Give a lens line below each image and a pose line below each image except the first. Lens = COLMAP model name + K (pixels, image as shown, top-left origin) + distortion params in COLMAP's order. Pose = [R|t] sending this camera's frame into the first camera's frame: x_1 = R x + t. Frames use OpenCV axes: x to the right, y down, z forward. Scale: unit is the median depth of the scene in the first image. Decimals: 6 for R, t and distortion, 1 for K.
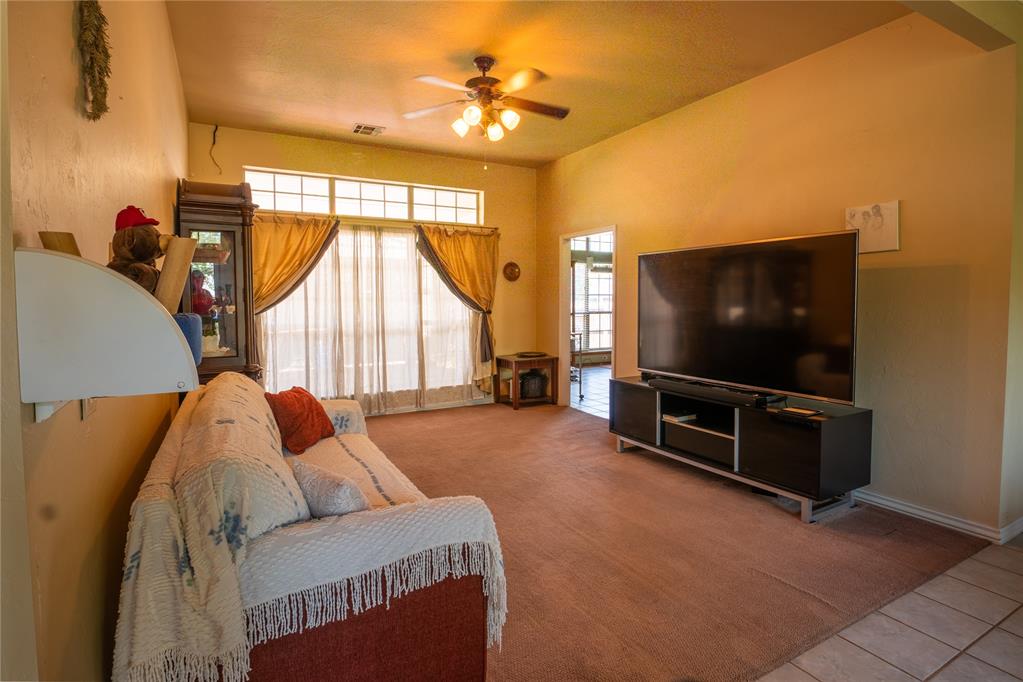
lens RADIAL K [[483.5, 0, 511.2], [0, 483.5, 341.5], [0, 0, 1]] dist [-0.002348, -0.000199]
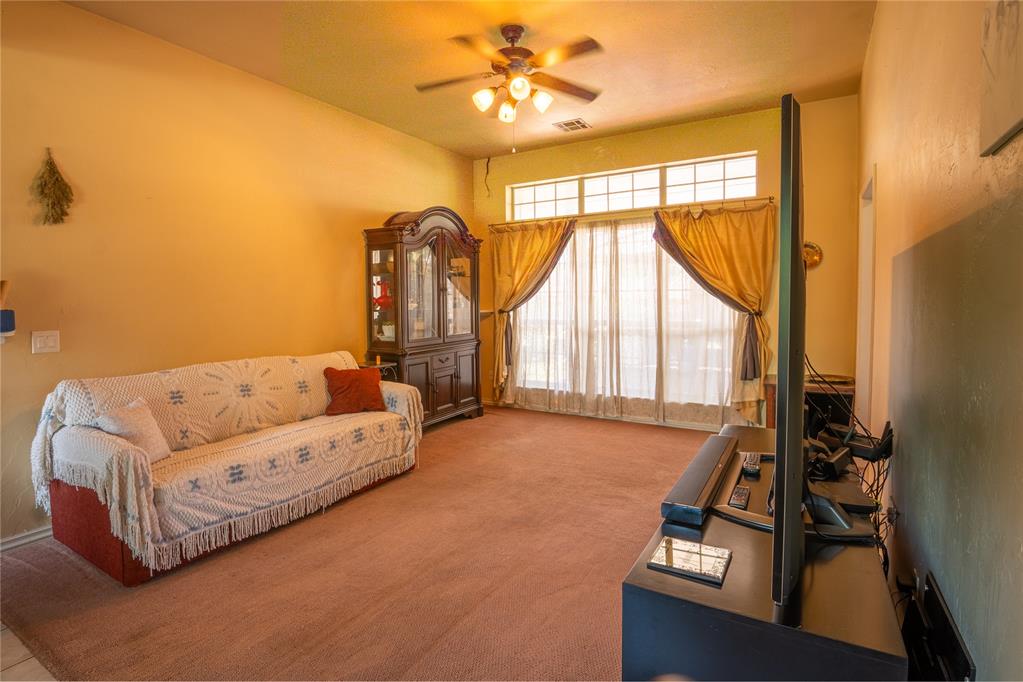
lens RADIAL K [[518.5, 0, 510.9], [0, 518.5, 331.7], [0, 0, 1]] dist [0.002194, 0.000026]
pose [[0.532674, 0.059506, -0.844226, 0.463212], [-0.062892, 0.997550, 0.030631, -0.037238], [0.843980, 0.036779, 0.535112, 0.283612]]
